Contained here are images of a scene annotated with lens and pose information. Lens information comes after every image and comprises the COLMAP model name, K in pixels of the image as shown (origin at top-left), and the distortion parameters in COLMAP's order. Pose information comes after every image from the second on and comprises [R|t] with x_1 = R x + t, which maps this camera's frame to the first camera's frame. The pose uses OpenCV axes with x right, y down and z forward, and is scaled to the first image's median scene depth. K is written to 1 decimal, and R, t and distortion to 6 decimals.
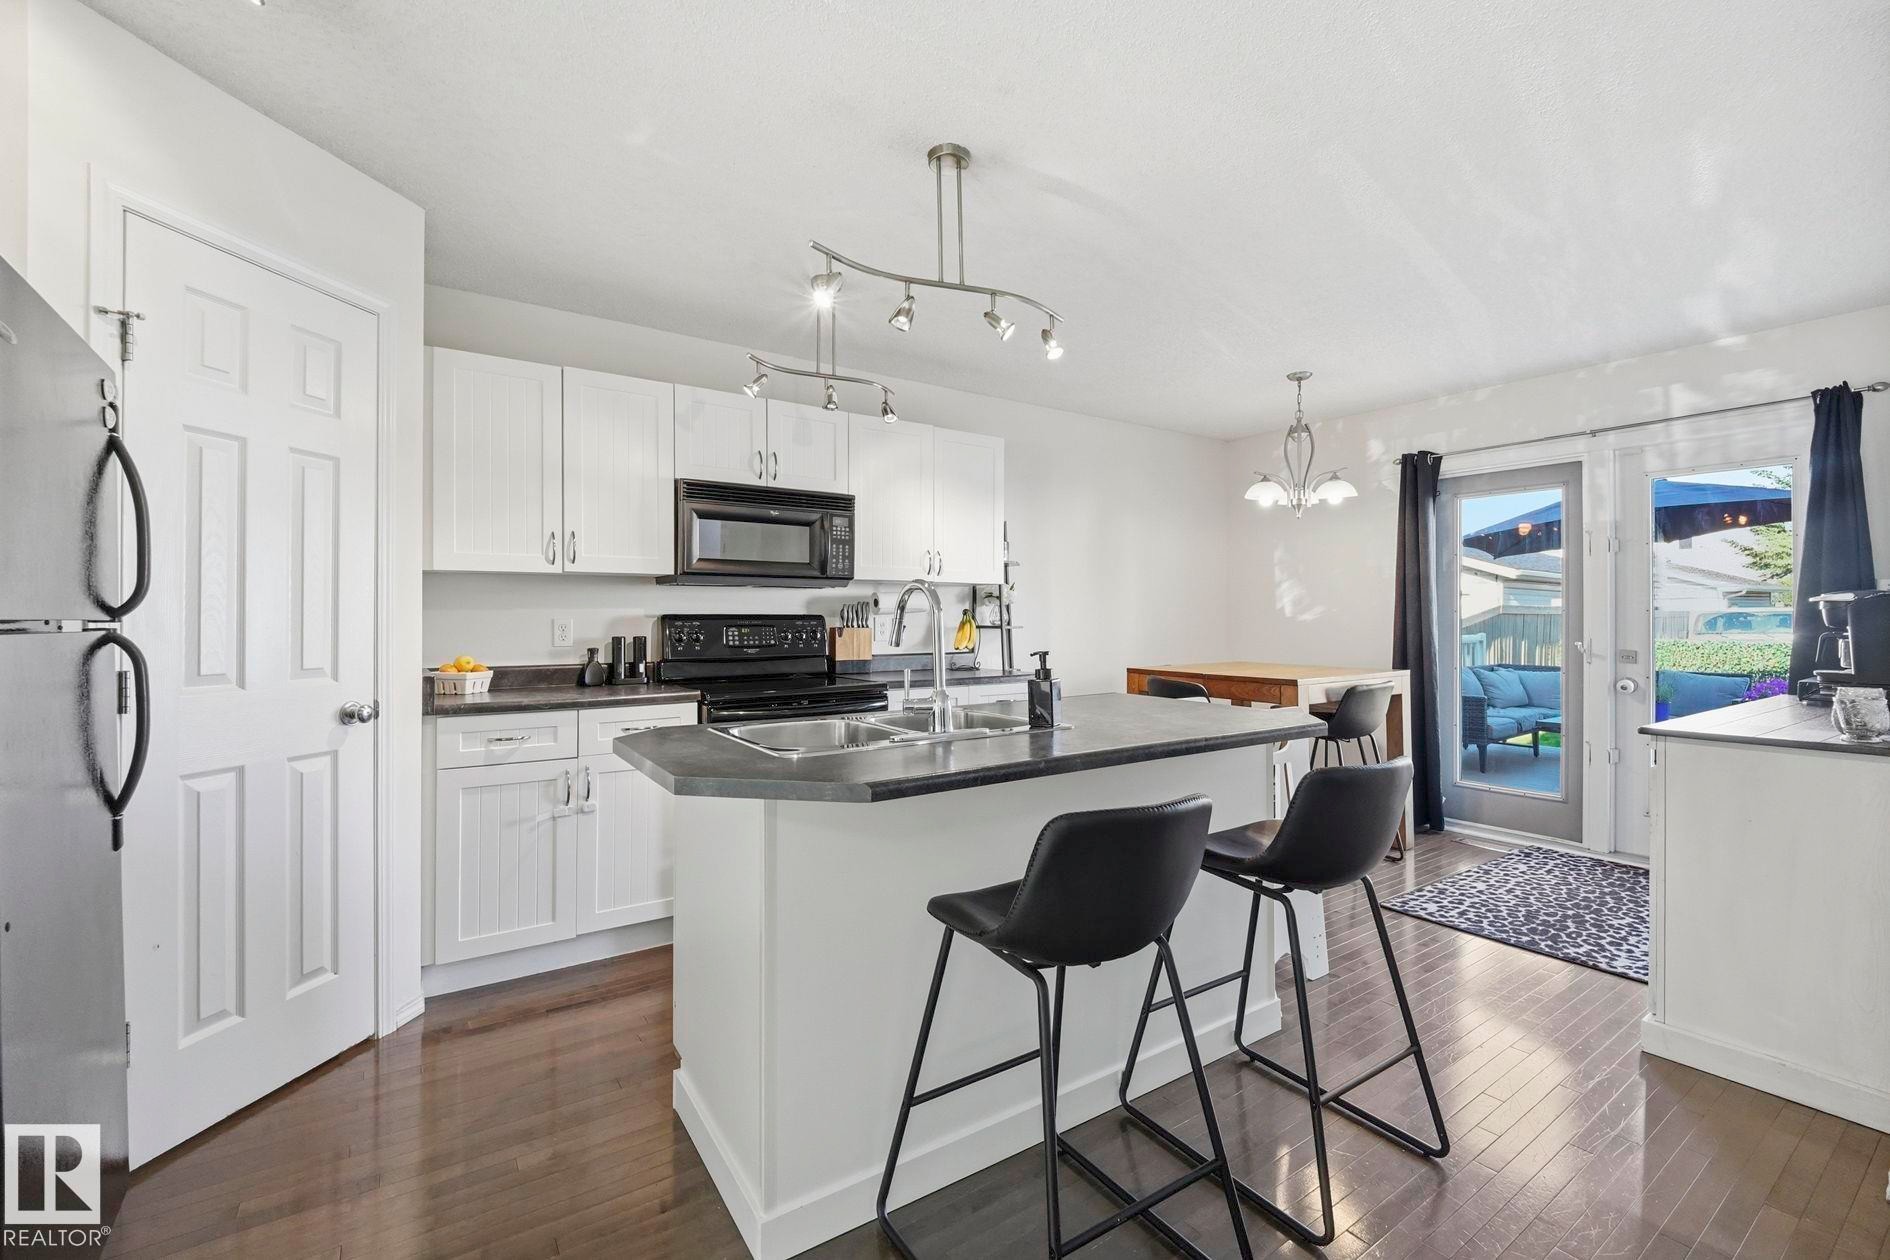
lens RADIAL K [[799.3, 0, 960.5], [0, 799.3, 621.4], [0, 0, 1]] dist [0.000311, -0.001981]
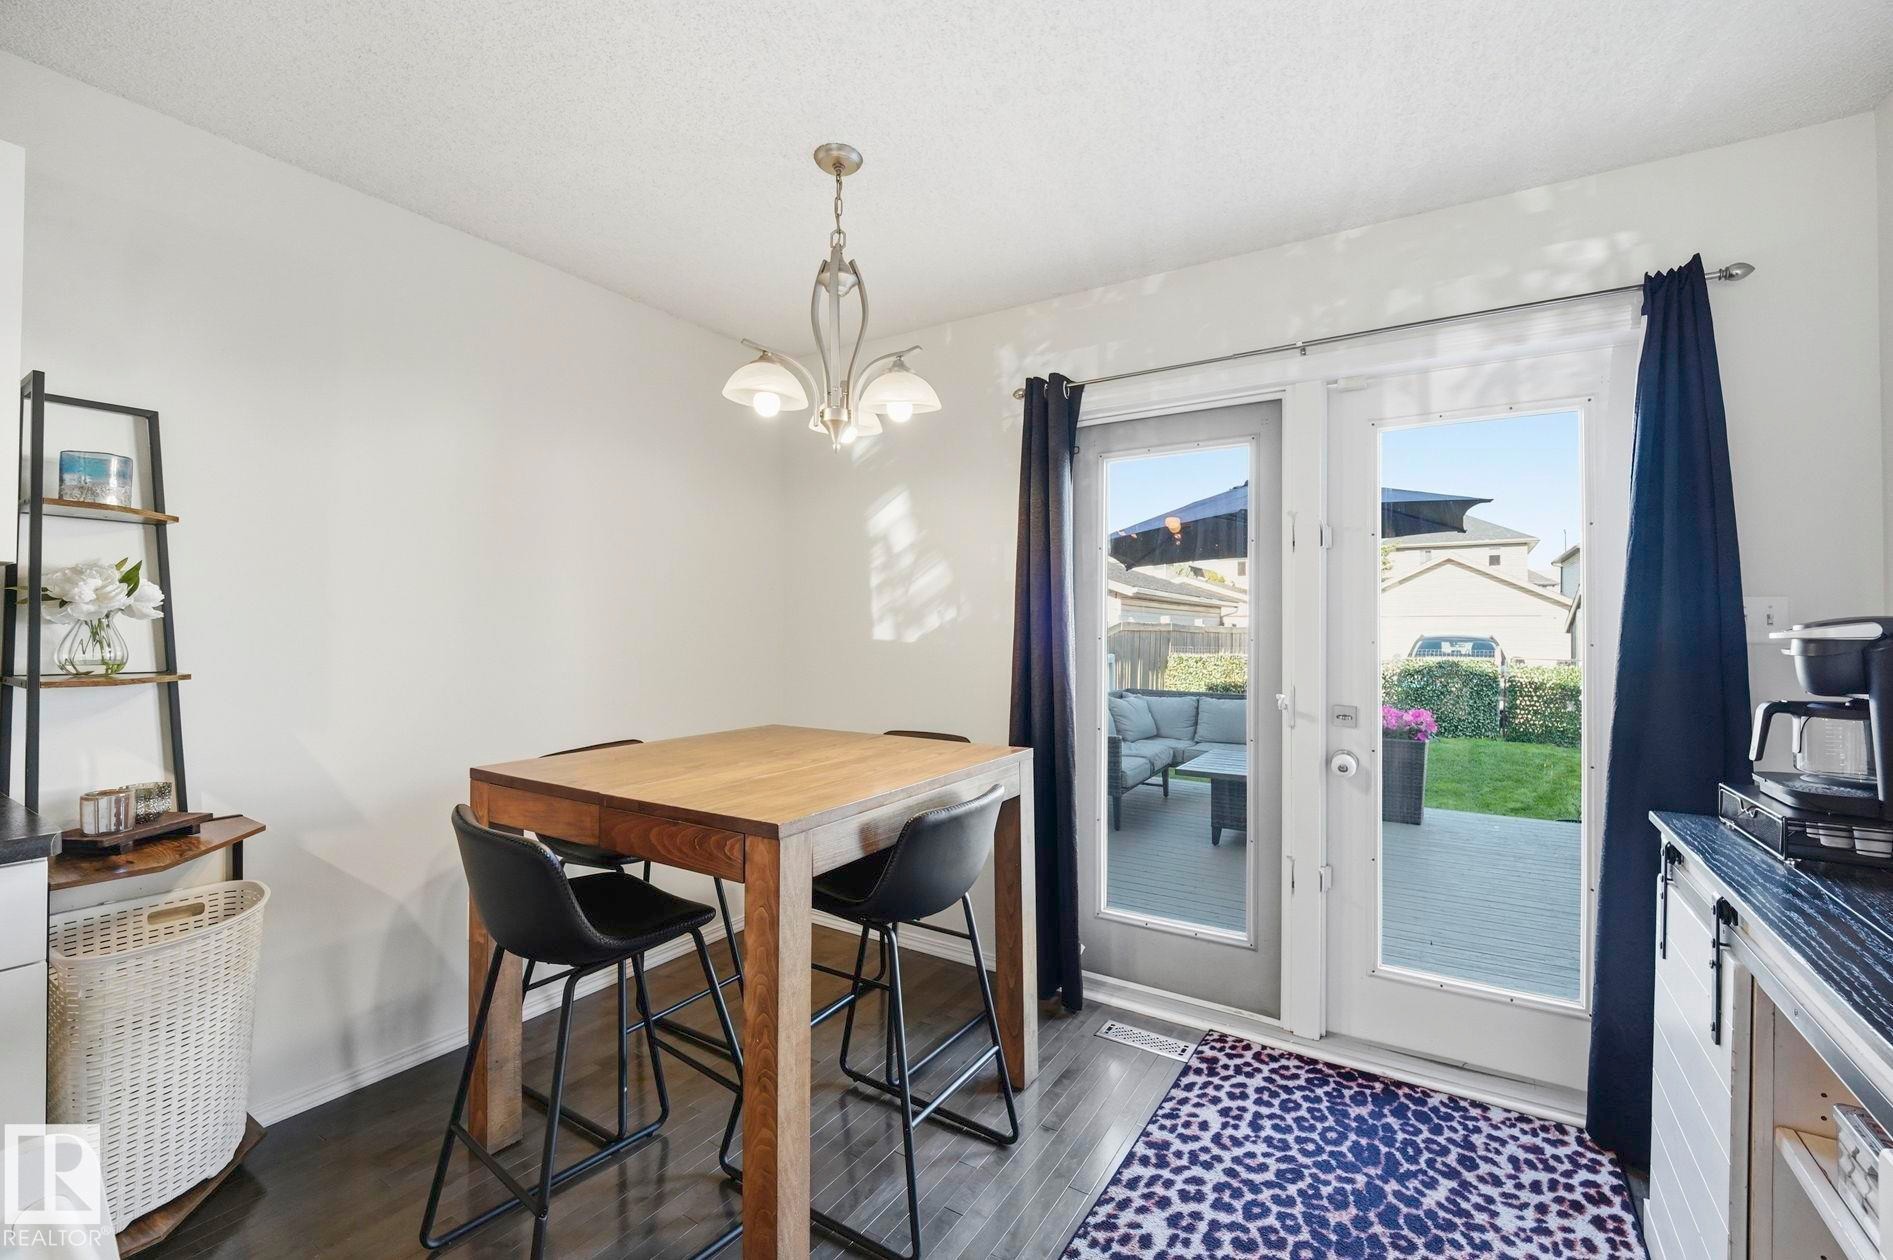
lens RADIAL K [[800.5, 0, 957.3], [0, 800.5, 637.3], [0, 0, 1]] dist [0.000311, -0.001981]
pose [[0.918918, 0.002676, 0.394440, 0.345554], [-0.005678, 0.999963, 0.006443, -0.021289], [-0.394408, -0.008160, 0.918899, 0.600742]]
